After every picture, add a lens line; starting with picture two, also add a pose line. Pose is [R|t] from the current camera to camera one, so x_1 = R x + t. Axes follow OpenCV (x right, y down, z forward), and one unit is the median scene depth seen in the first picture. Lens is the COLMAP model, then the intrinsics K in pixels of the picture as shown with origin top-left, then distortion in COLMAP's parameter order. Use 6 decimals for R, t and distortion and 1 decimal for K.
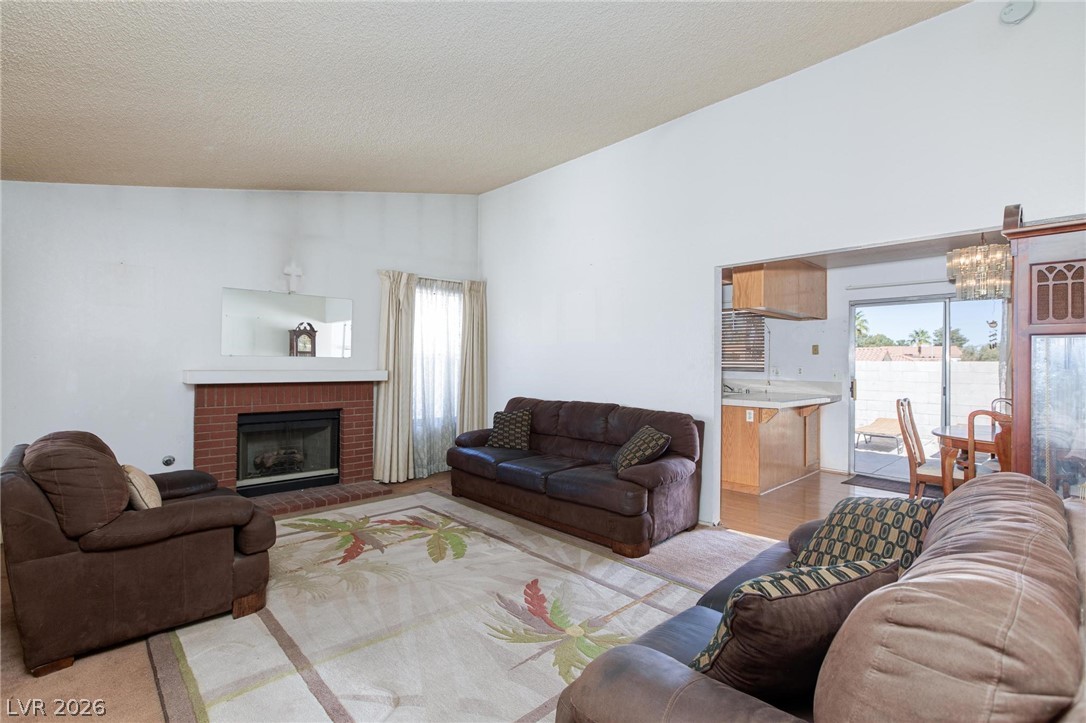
lens RADIAL K [[506.8, 0, 540.1], [0, 506.8, 355.4], [0, 0, 1]] dist [-0.050284, 0.029533]
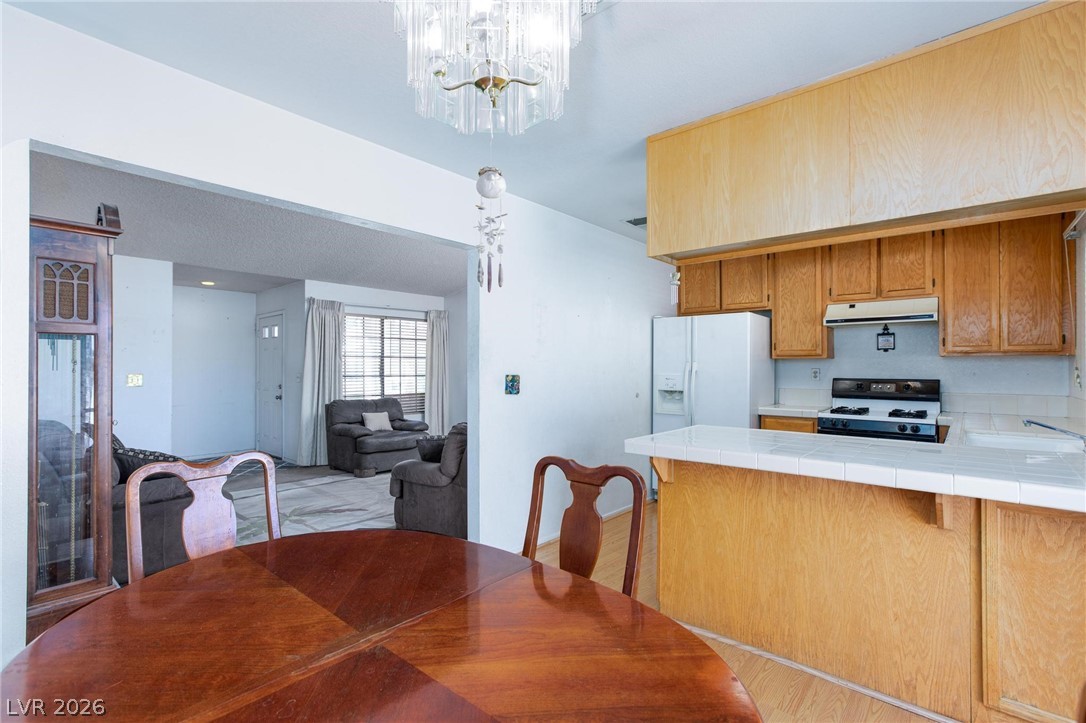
lens RADIAL K [[506.3, 0, 544.2], [0, 506.3, 366.0], [0, 0, 1]] dist [-0.058978, 0.042326]
pose [[0.104876, -0.014333, -0.994382, 1.147463], [0.017708, 0.999765, -0.012543, 0.025763], [0.994328, -0.016293, 0.105105, 1.006960]]
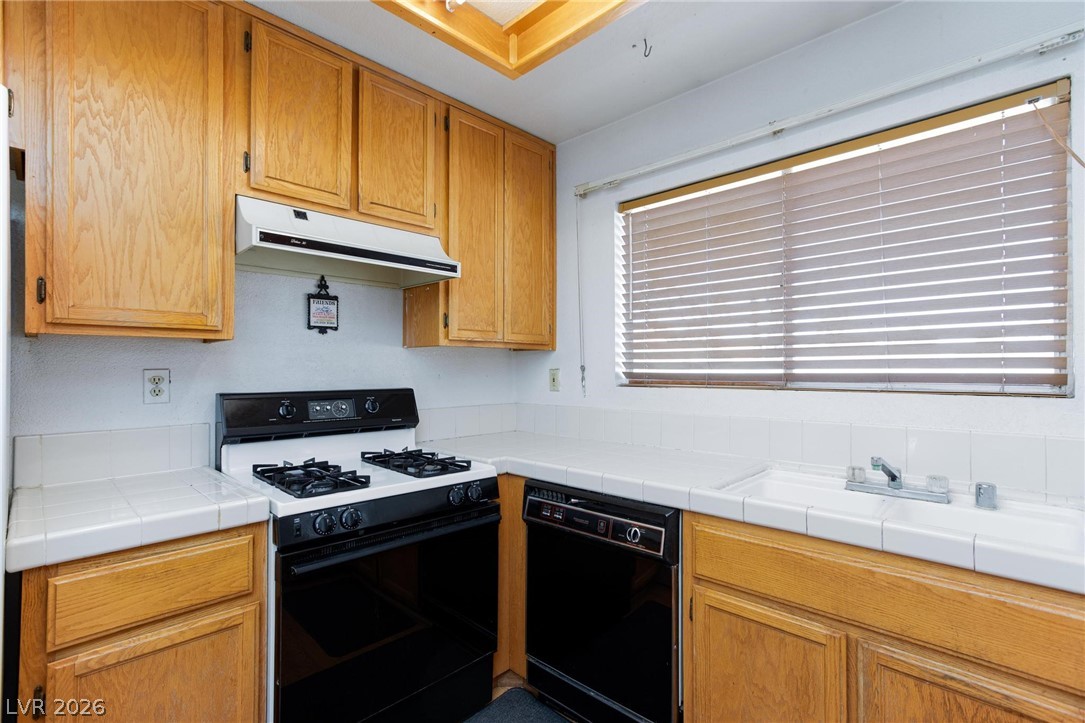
lens RADIAL K [[510.8, 0, 542.5], [0, 510.8, 361.5], [0, 0, 1]] dist [-0.030656, 0.025546]
pose [[0.998834, -0.012590, 0.046600, 0.363730], [0.012484, 0.999919, 0.002568, 0.024724], [-0.046629, -0.001983, 0.998910, 1.319502]]
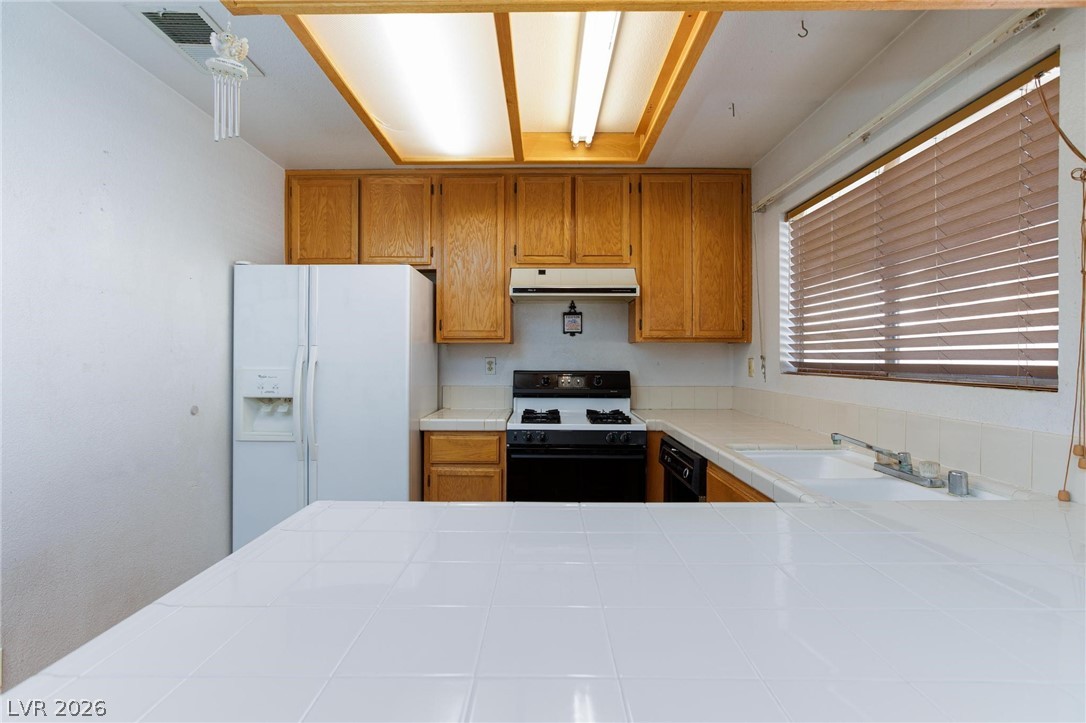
lens RADIAL K [[506.8, 0, 540.1], [0, 506.8, 355.4], [0, 0, 1]] dist [-0.050284, 0.029533]
pose [[0.721892, -0.011870, -0.691904, 0.712649], [0.018103, 0.999835, 0.001735, 0.024756], [0.691769, -0.013779, 0.721988, 1.196811]]
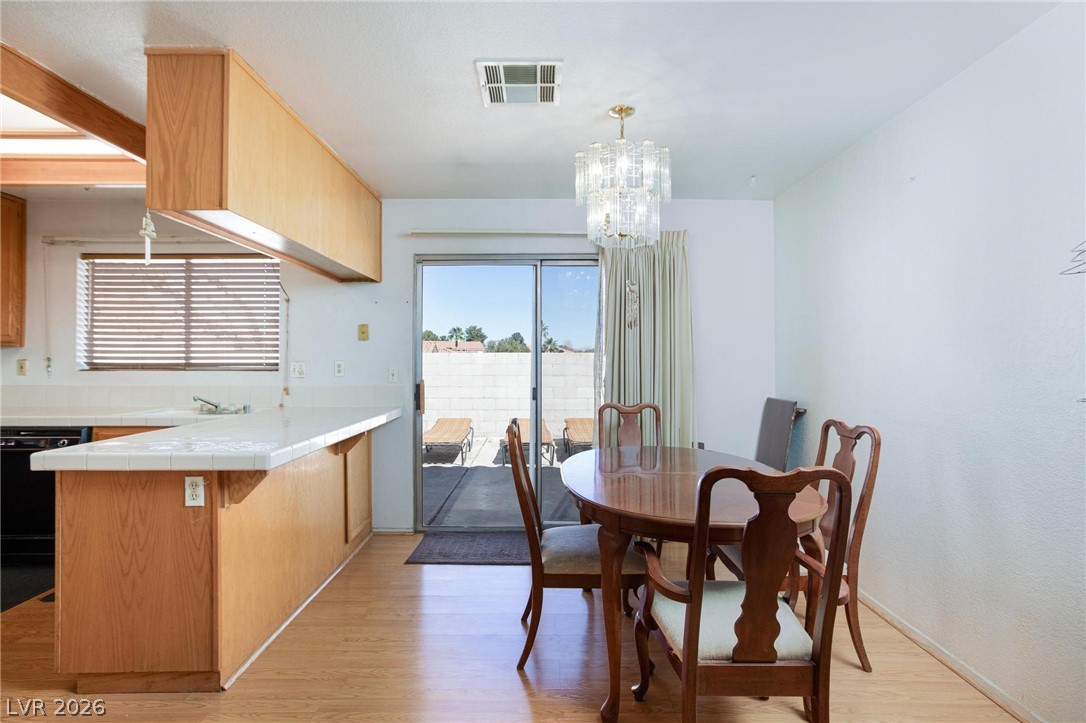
lens RADIAL K [[506.8, 0, 540.1], [0, 506.8, 355.4], [0, 0, 1]] dist [-0.050284, 0.029533]
pose [[0.684291, -0.004631, 0.729194, 0.395176], [-0.006067, 0.999909, 0.012044, 0.011602], [-0.729184, -0.012665, 0.684201, 0.672188]]
